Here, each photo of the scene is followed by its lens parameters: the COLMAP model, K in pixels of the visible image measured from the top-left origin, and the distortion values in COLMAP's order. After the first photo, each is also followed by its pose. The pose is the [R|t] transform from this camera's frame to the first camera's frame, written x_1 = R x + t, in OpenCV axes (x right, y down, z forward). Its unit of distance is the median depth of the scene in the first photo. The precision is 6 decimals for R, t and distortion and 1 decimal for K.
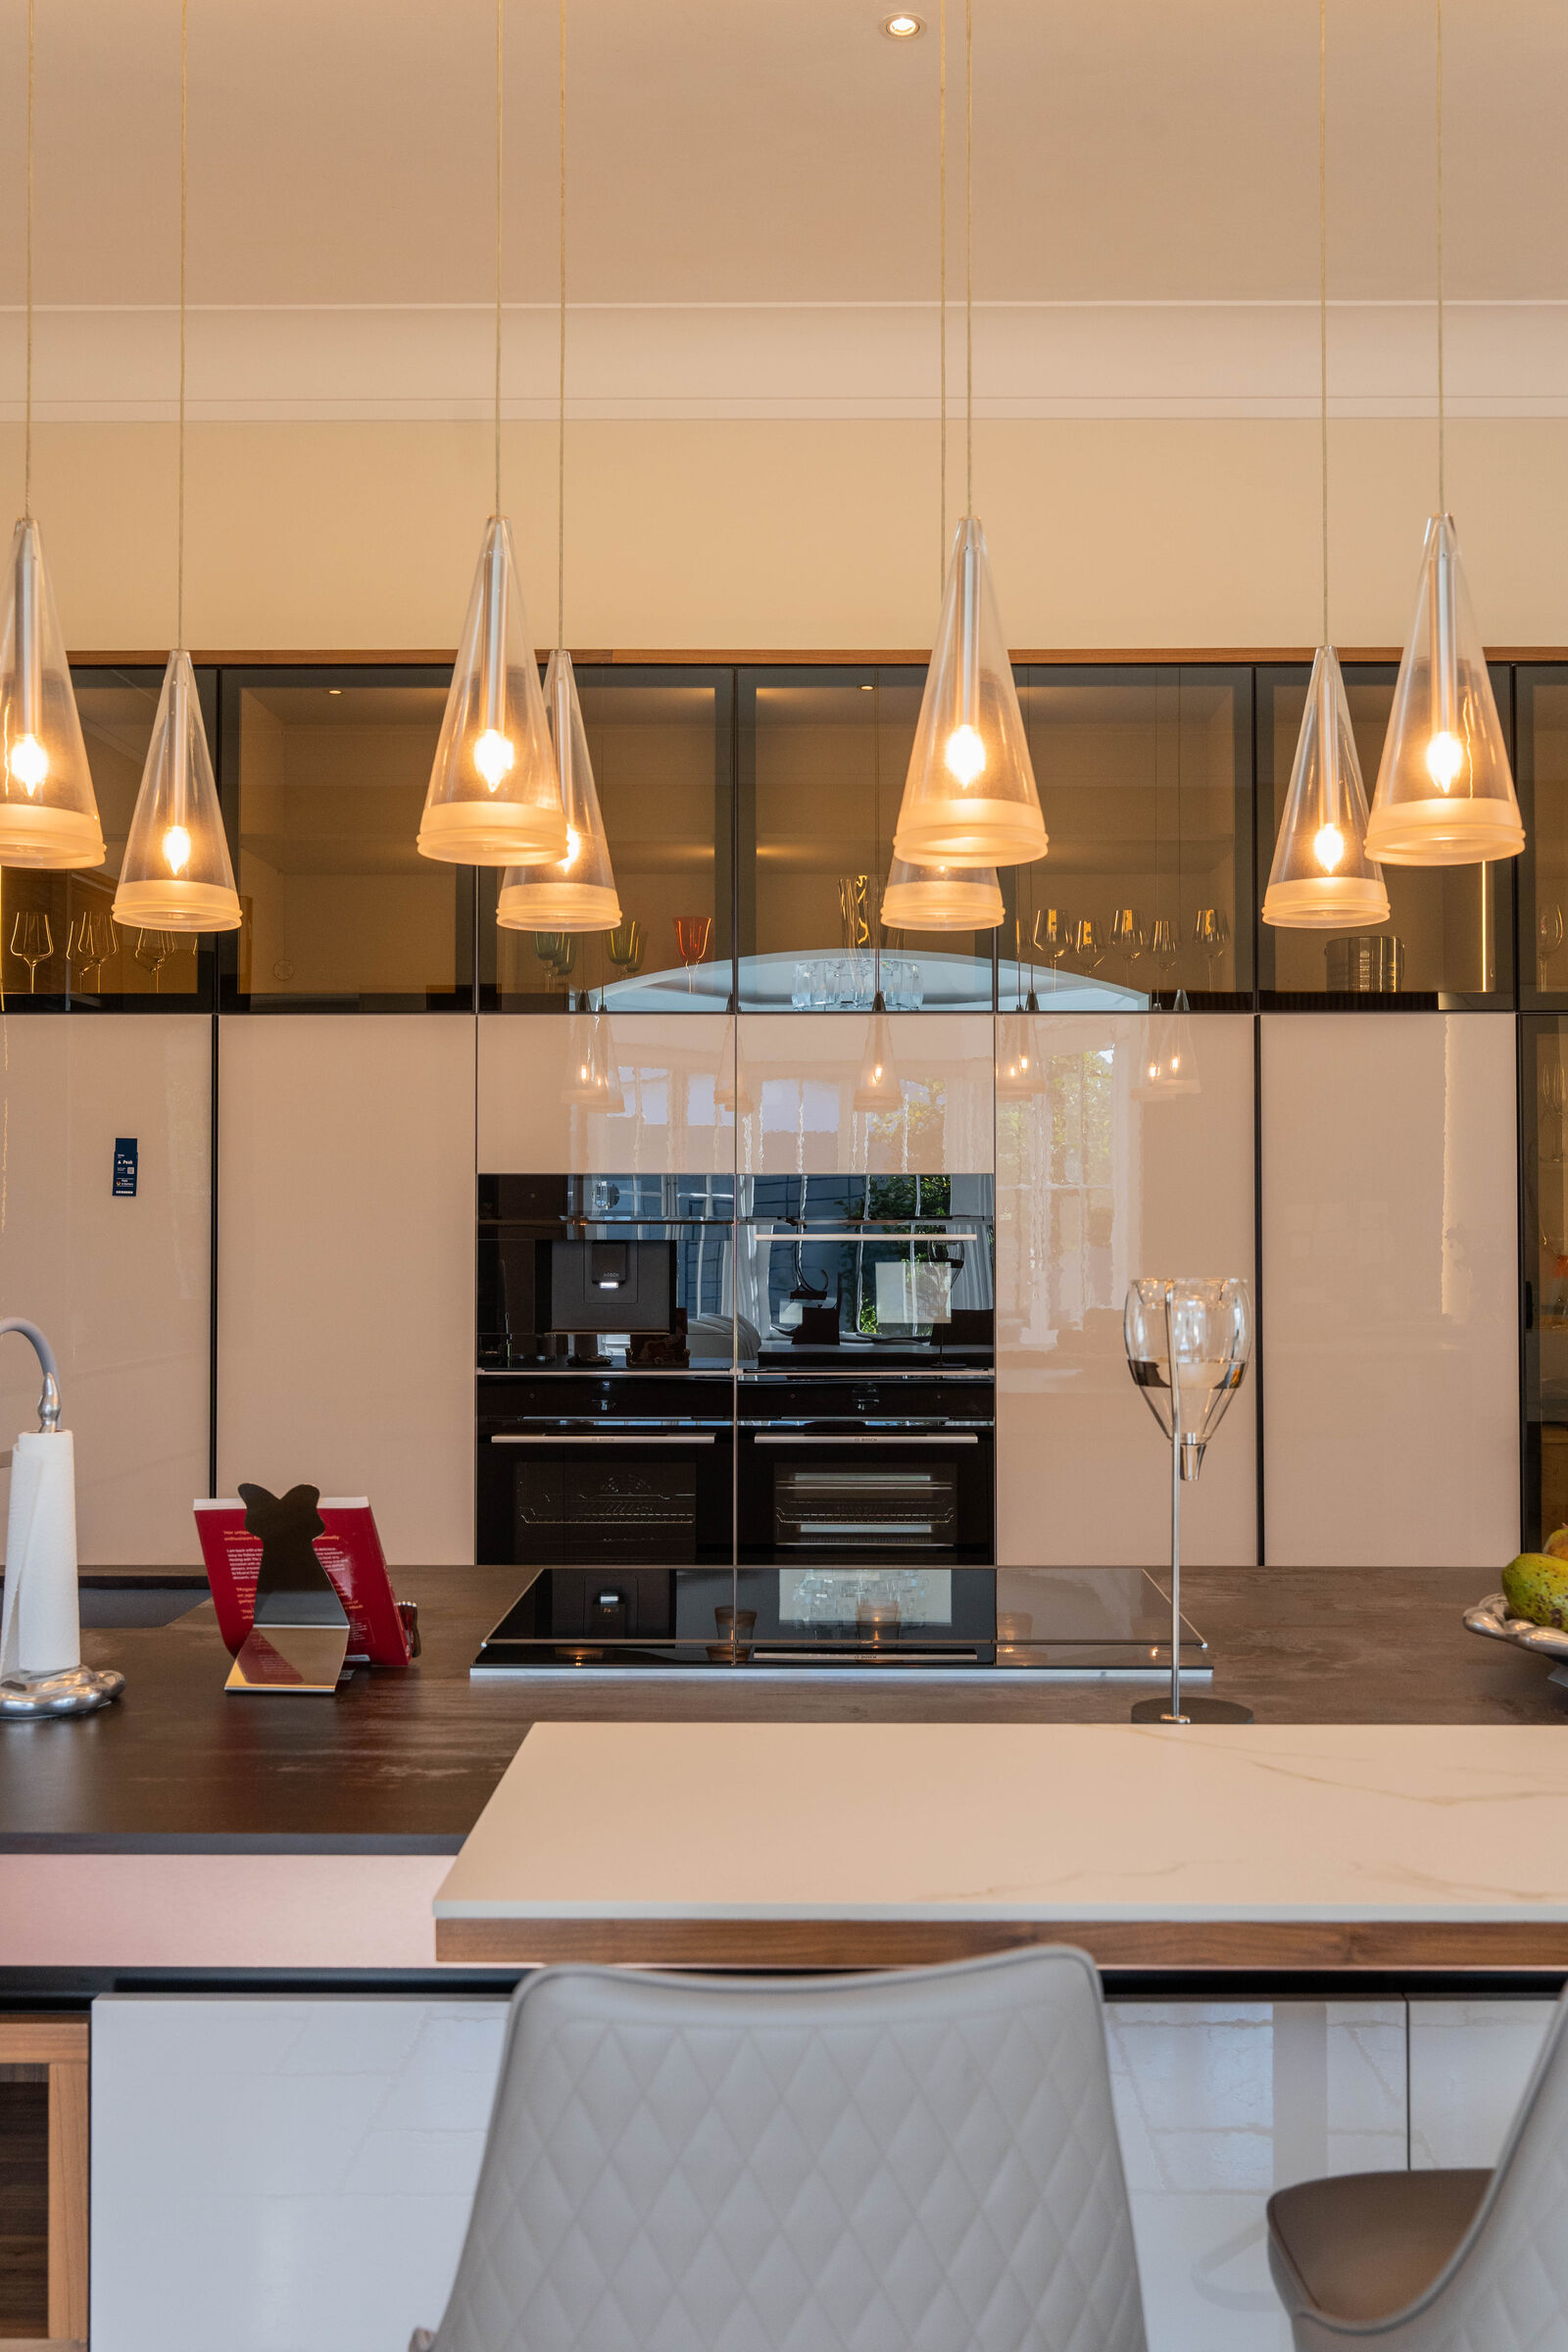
lens RADIAL K [[1974.3, 0, 798.3], [0, 1974.3, 1181.0], [0, 0, 1]] dist [0.001662, -0.026571]
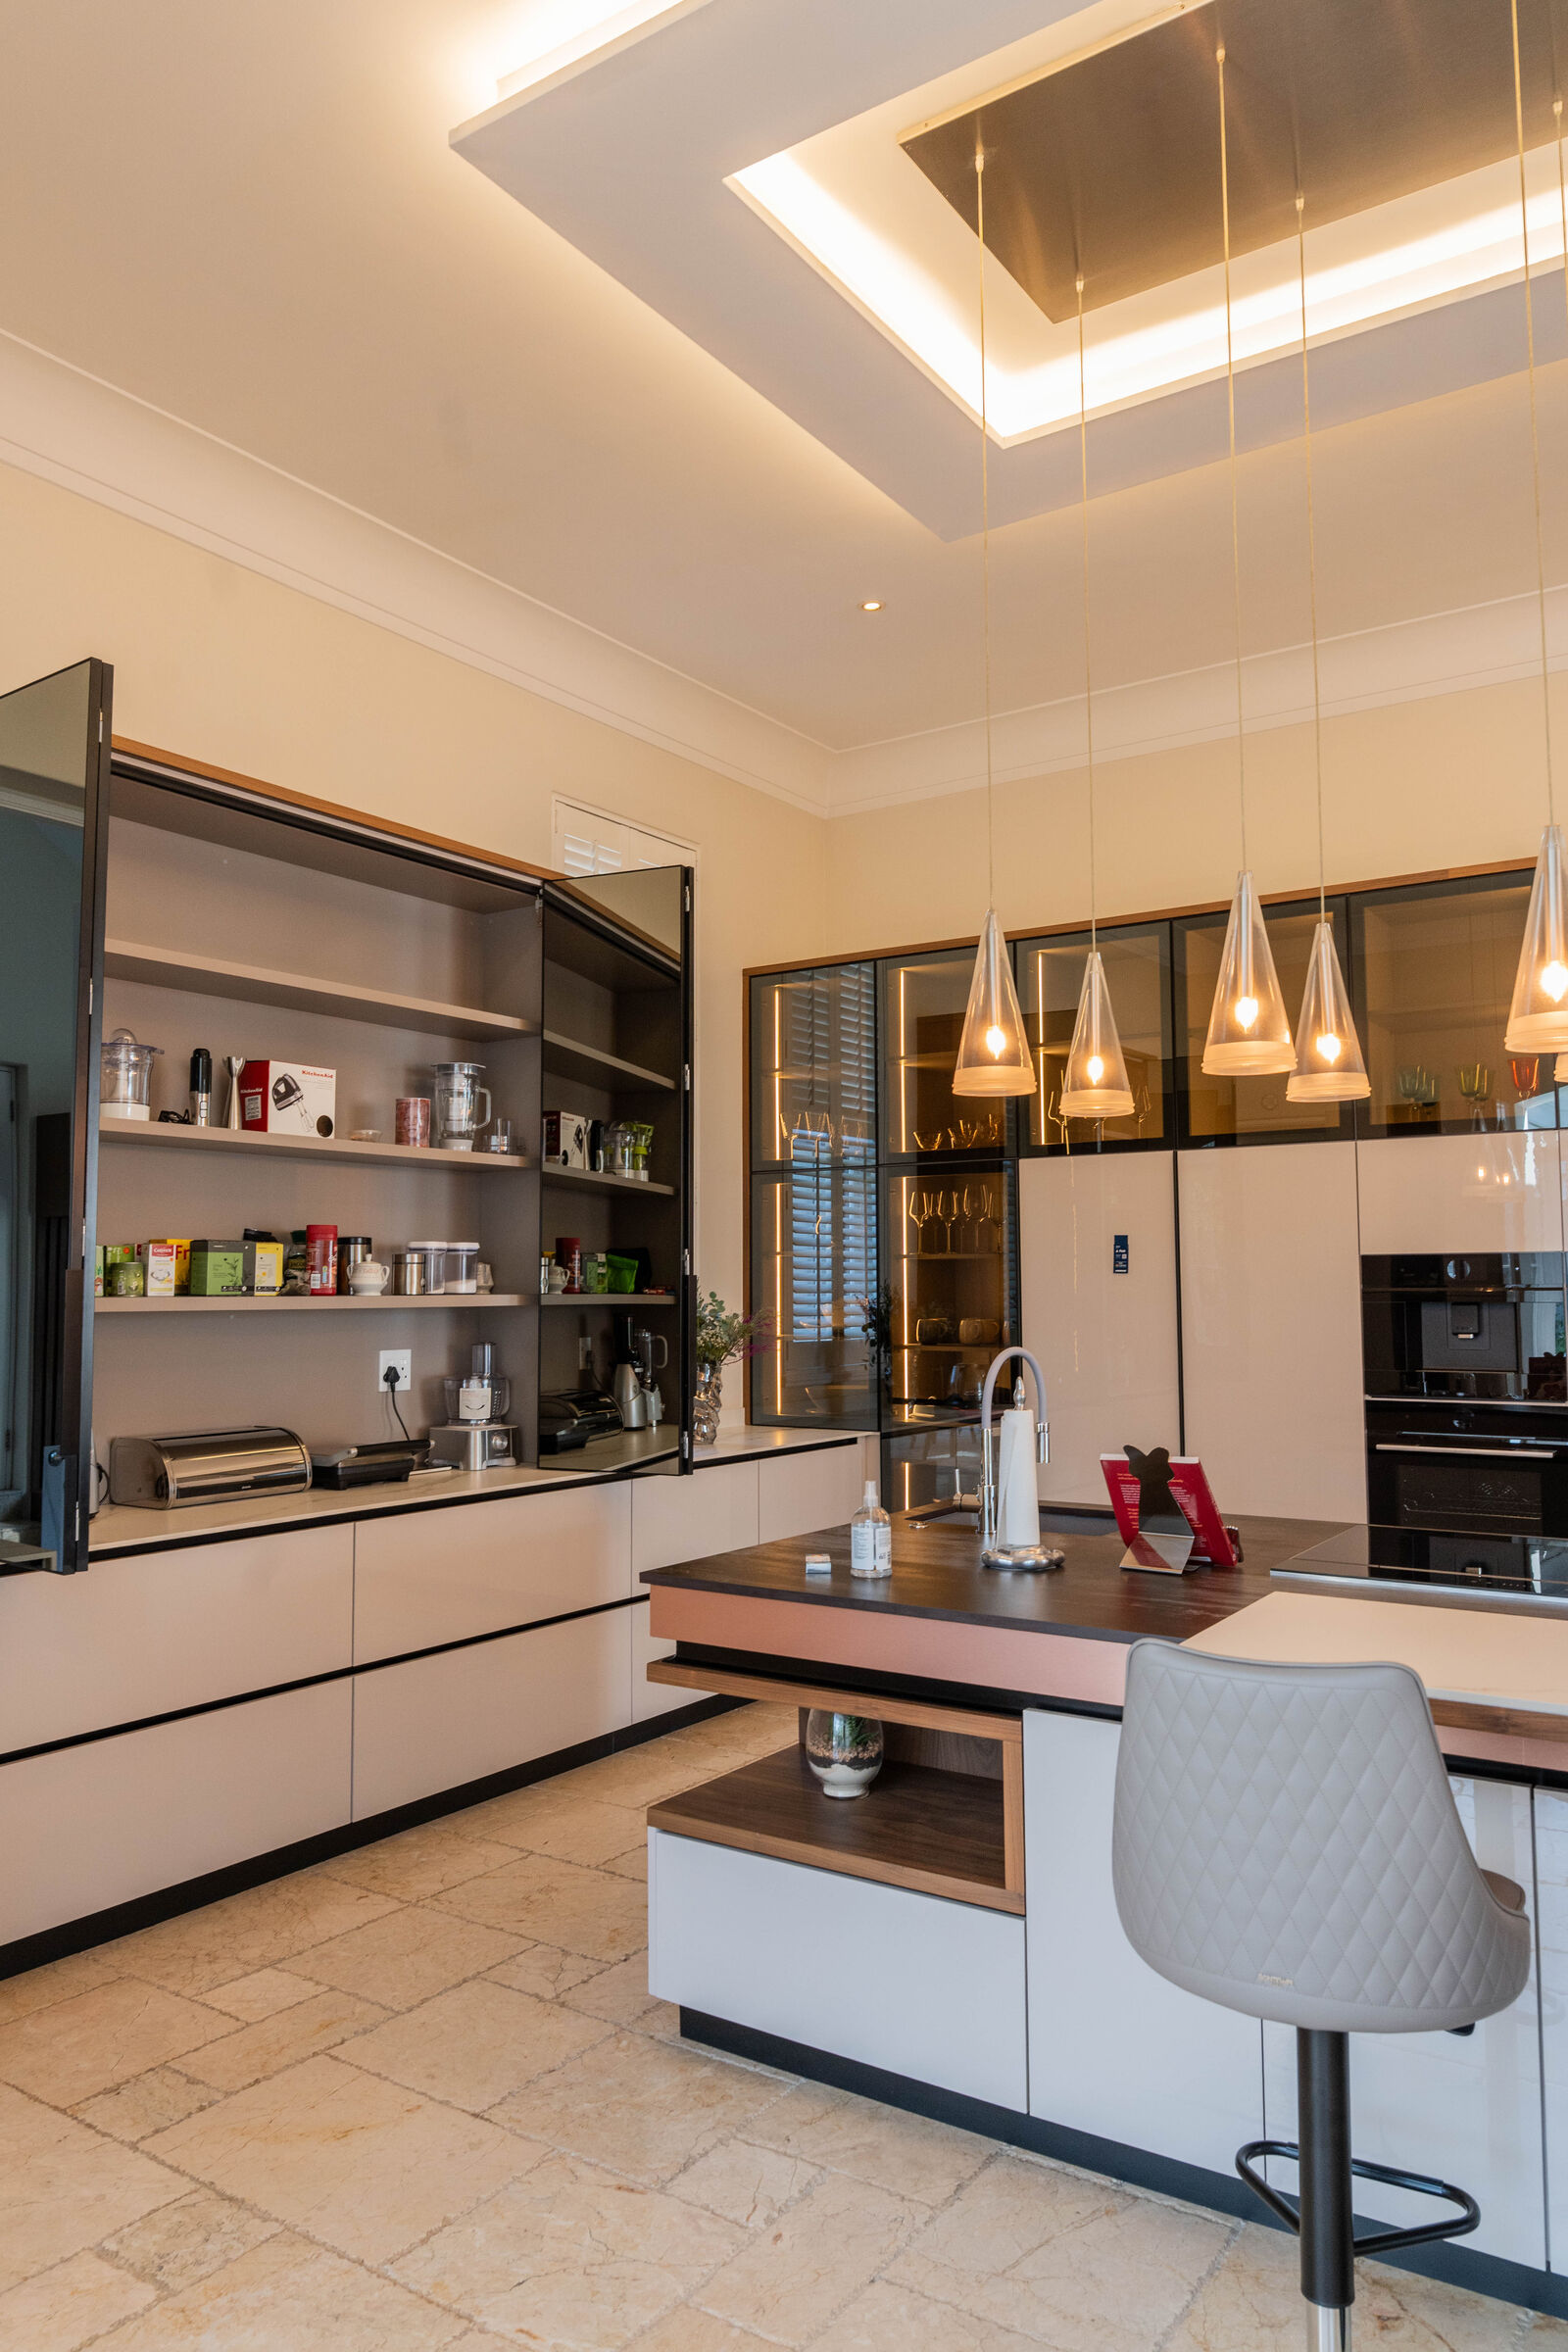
lens RADIAL K [[1639.9, 0, 787.5], [0, 1639.9, 1165.8], [0, 0, 1]] dist [0.011653, -0.001063]
pose [[0.828905, -0.047588, -0.557361, 0.273643], [0.017756, 0.998111, -0.058813, -0.009584], [0.559107, 0.038854, 0.828184, -0.342505]]
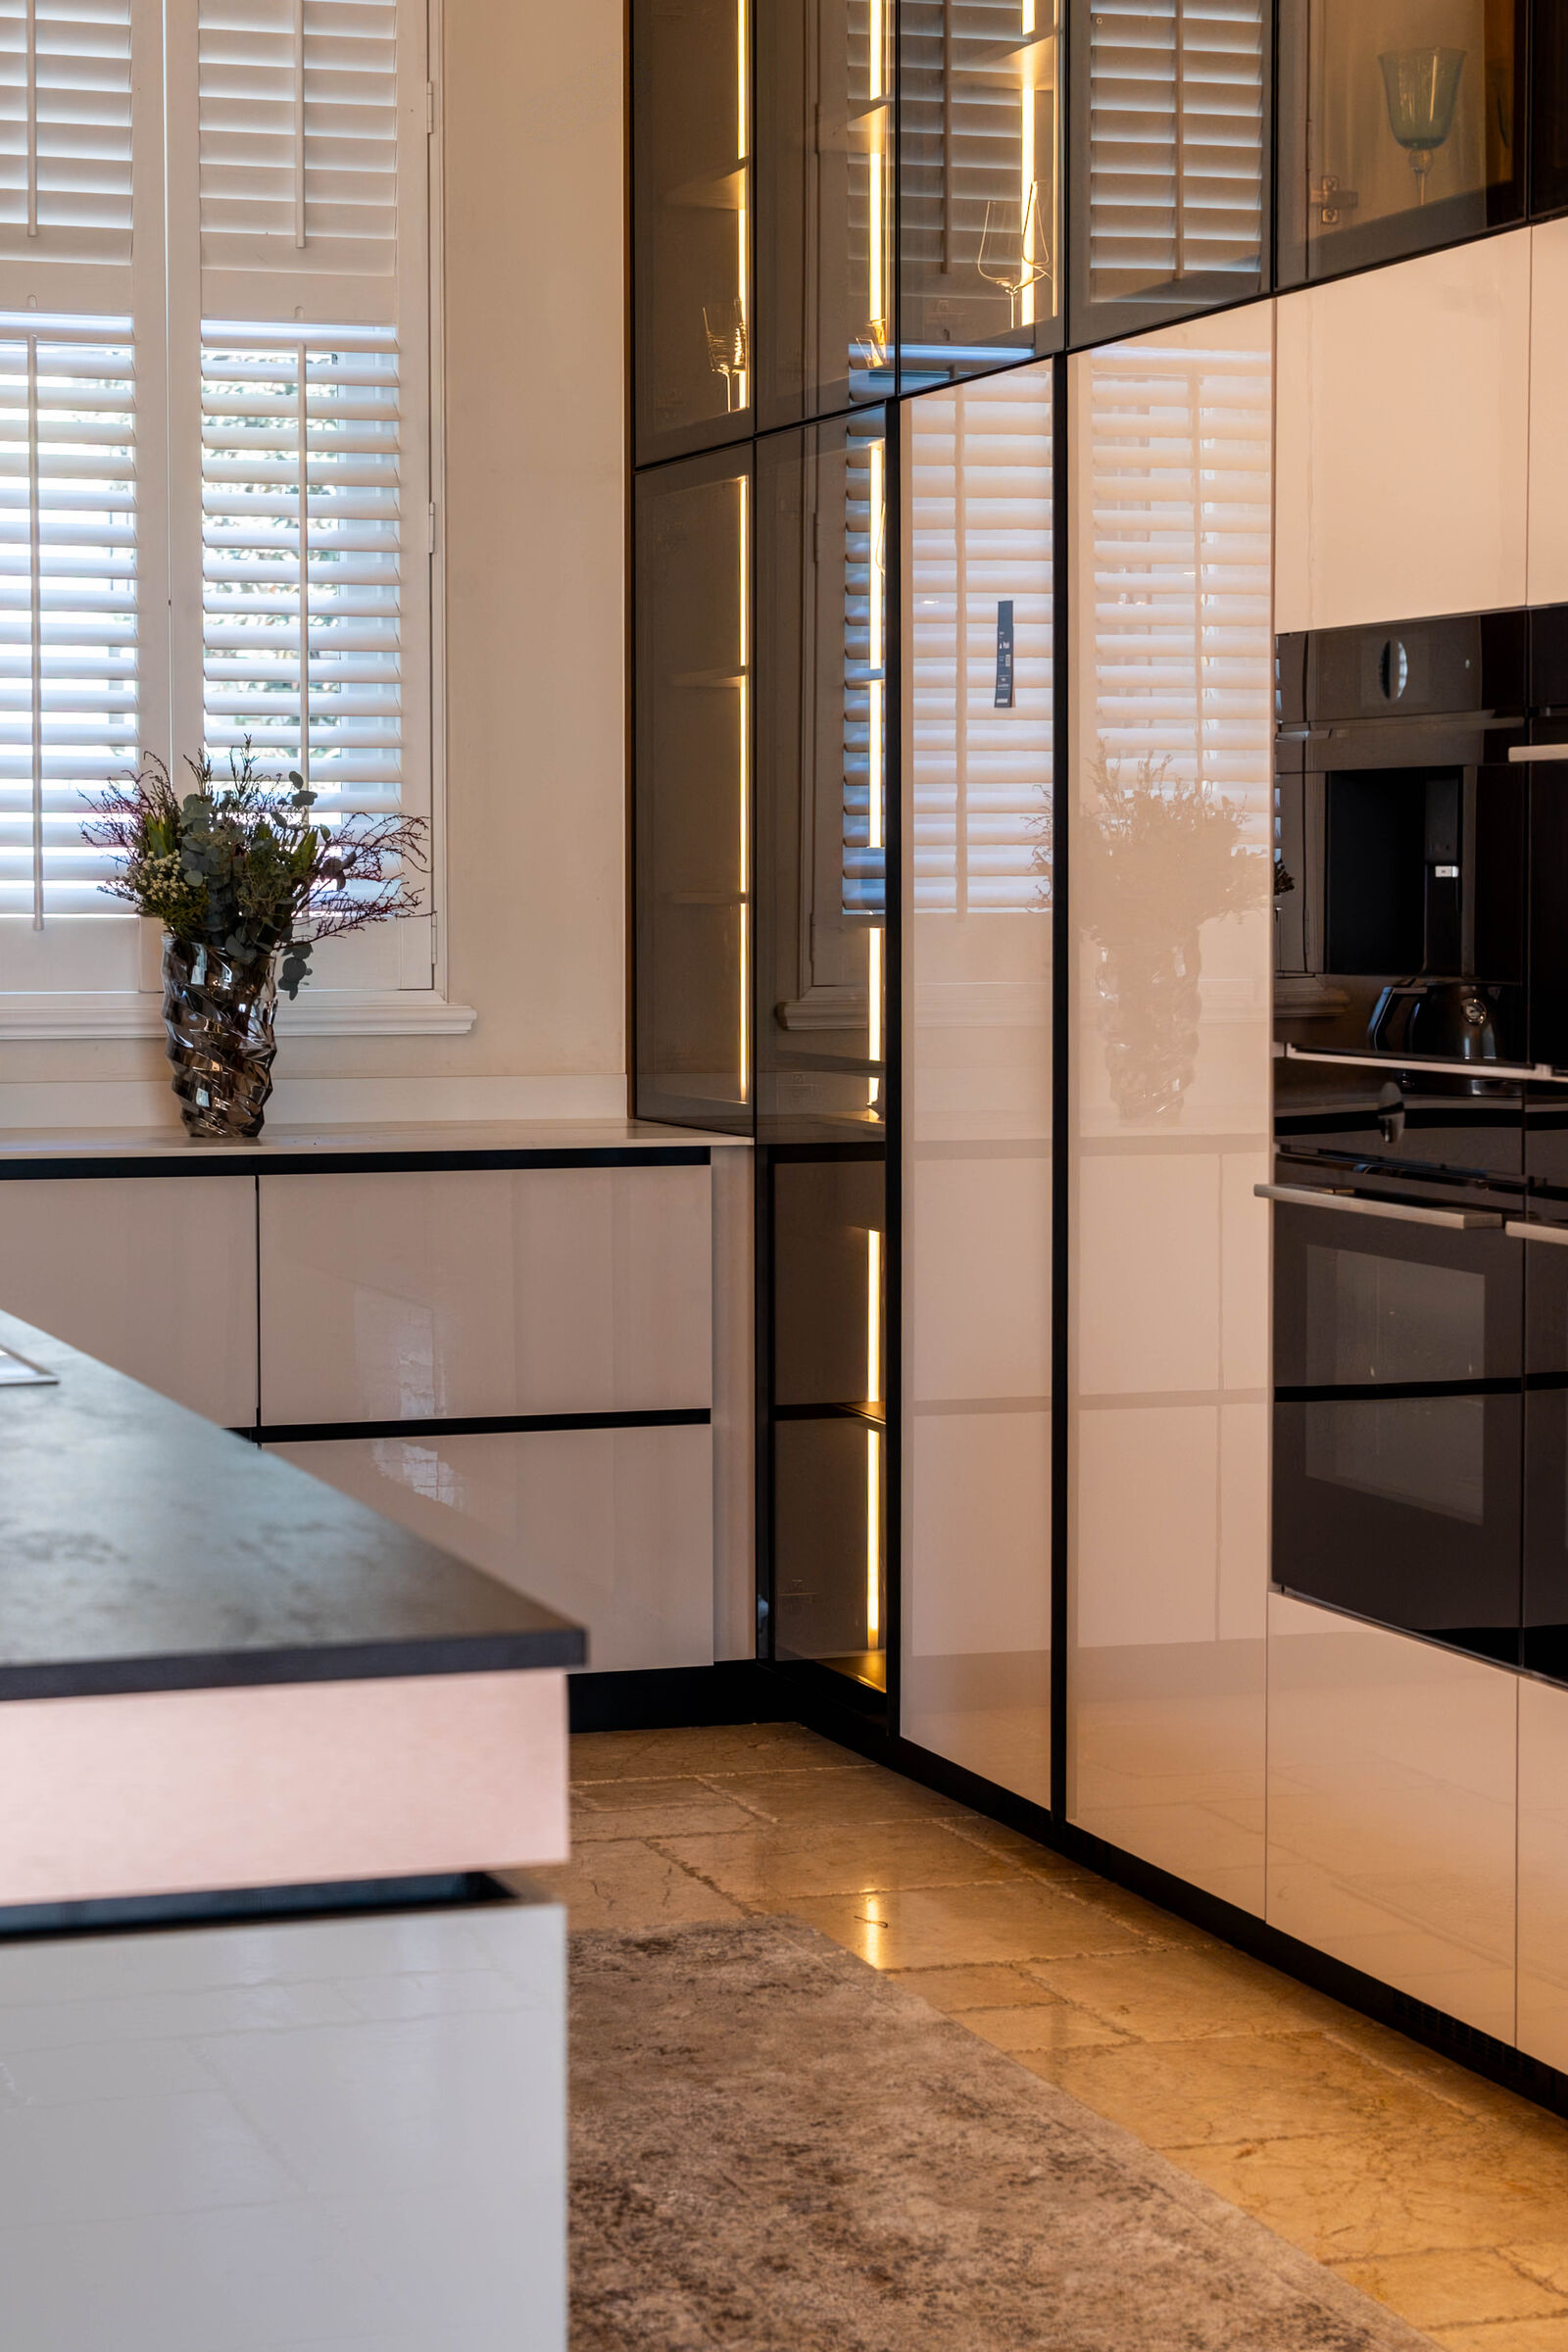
lens RADIAL K [[4791.8, 0, 752.8], [0, 4791.8, 1224.4], [0, 0, 1]] dist [0.065871, 0.000000]
pose [[0.301030, 0.068775, -0.951131, 1.629282], [0.021307, 0.996662, 0.078811, 0.078928], [0.953377, -0.043990, 0.298560, 0.950478]]
